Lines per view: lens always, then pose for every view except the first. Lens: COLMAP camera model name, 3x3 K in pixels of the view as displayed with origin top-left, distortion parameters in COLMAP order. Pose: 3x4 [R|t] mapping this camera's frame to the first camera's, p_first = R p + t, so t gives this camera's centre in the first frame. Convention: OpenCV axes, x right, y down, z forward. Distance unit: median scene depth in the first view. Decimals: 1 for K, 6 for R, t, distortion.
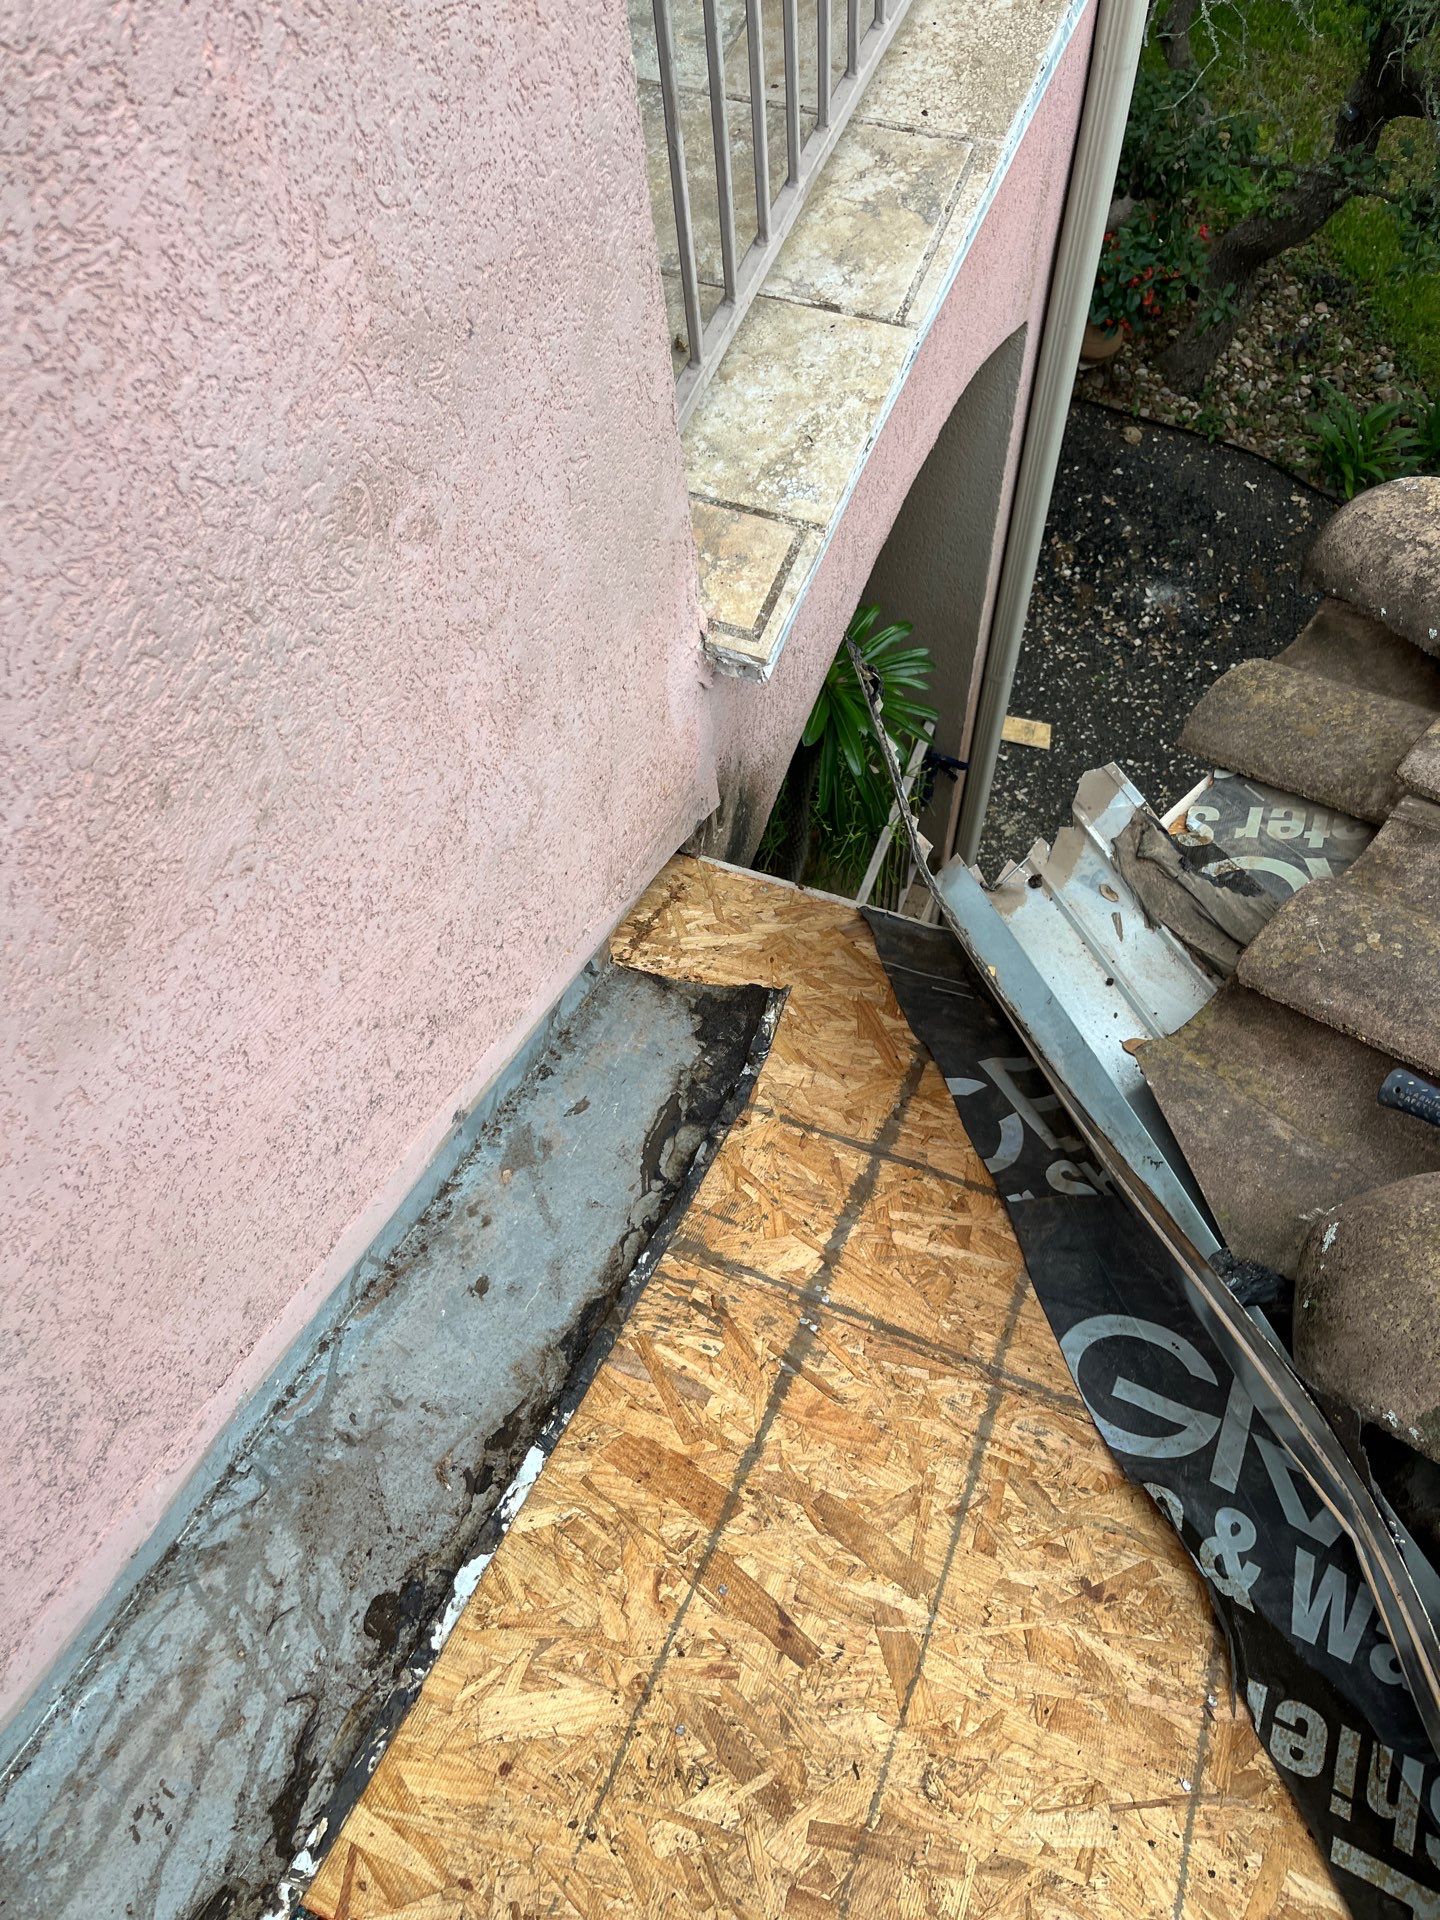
lens RADIAL K [[1468.4, 0, 726.8], [0, 1468.4, 970.6], [0, 0, 1]] dist [0.058890, -0.088339]
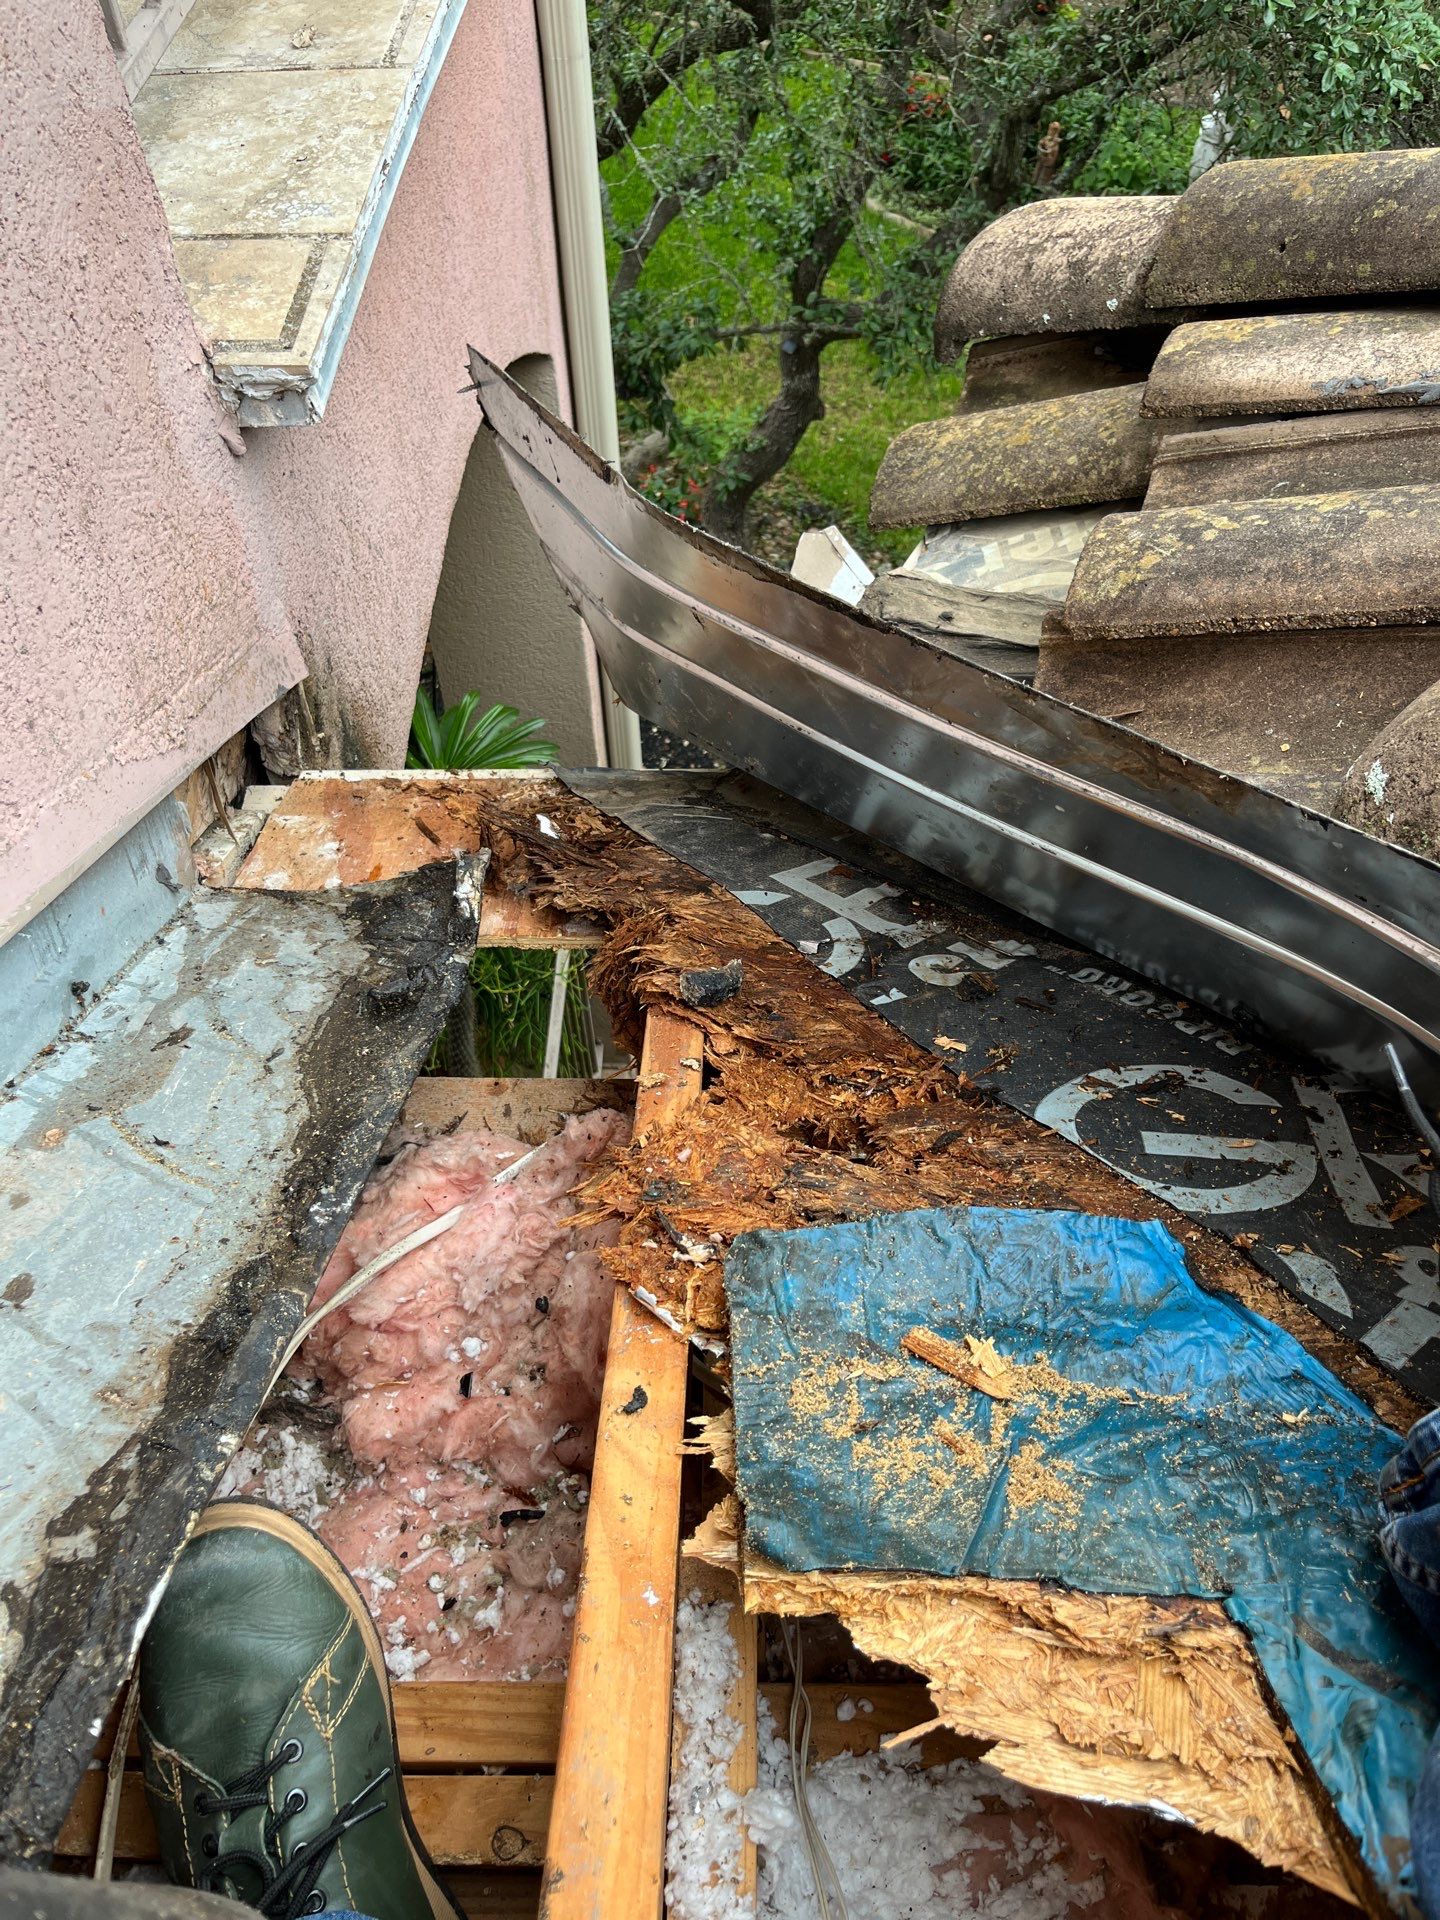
lens RADIAL K [[1468.4, 0, 708.9], [0, 1468.4, 956.9], [0, 0, 1]] dist [0.058890, -0.088339]
pose [[0.941284, -0.242356, 0.235049, -0.025311], [0.289563, 0.937512, -0.192935, 0.225081], [-0.173603, 0.249669, 0.952642, 0.354552]]
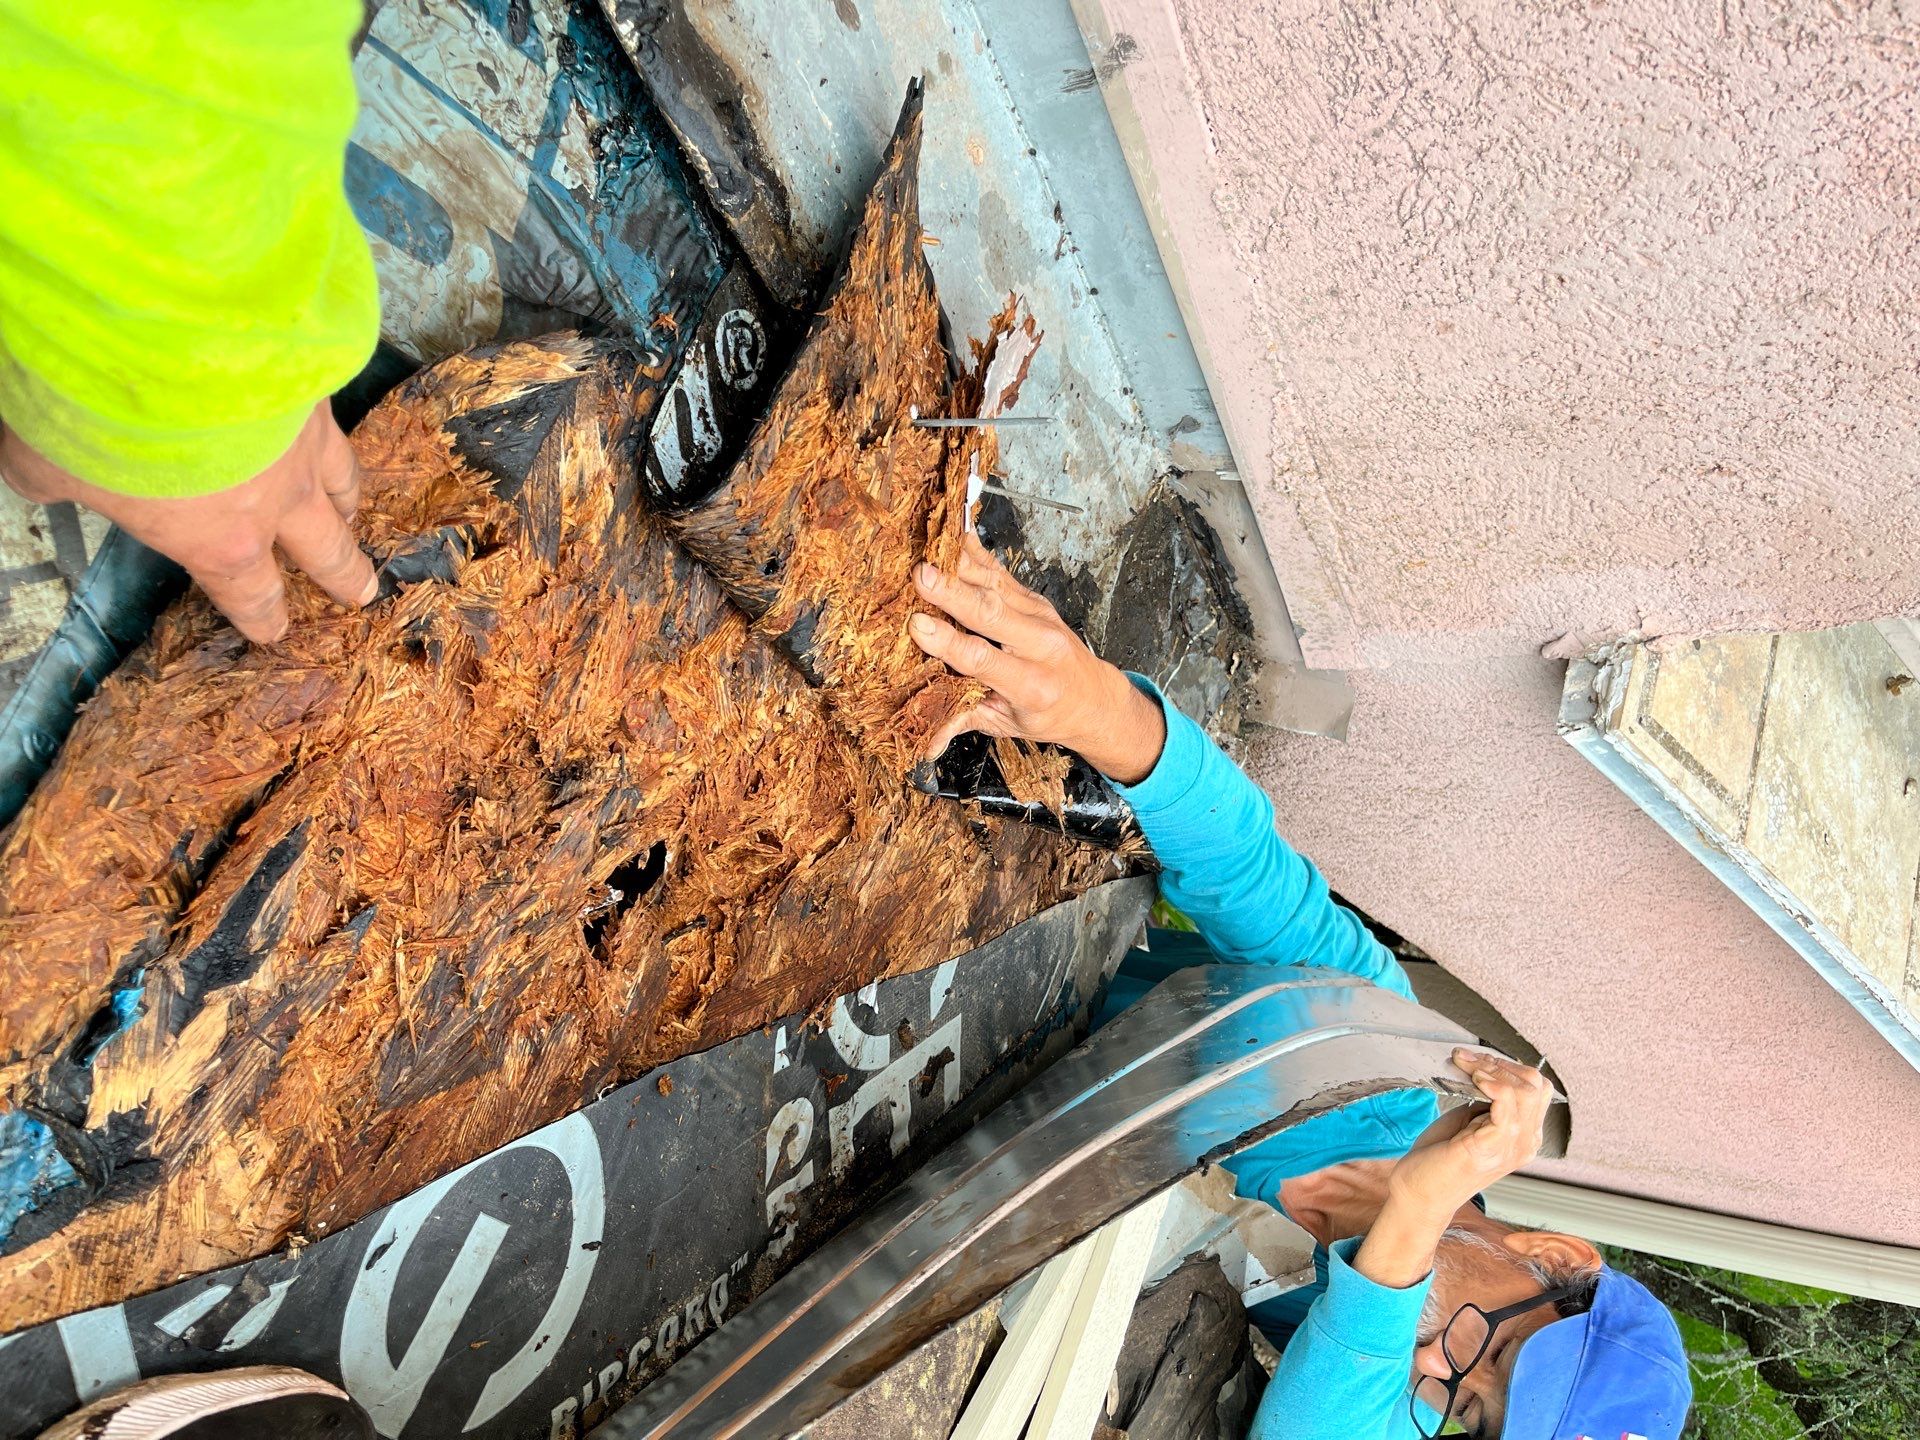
lens RADIAL K [[1468.4, 0, 961.6], [0, 1468.4, 716.7], [0, 0, 1]] dist [0.058890, -0.088339]
pose [[-0.089940, 0.993160, -0.074463, 0.092193], [-0.973797, -0.103374, -0.202567, 0.202756], [-0.208879, 0.054293, 0.976433, 0.386749]]
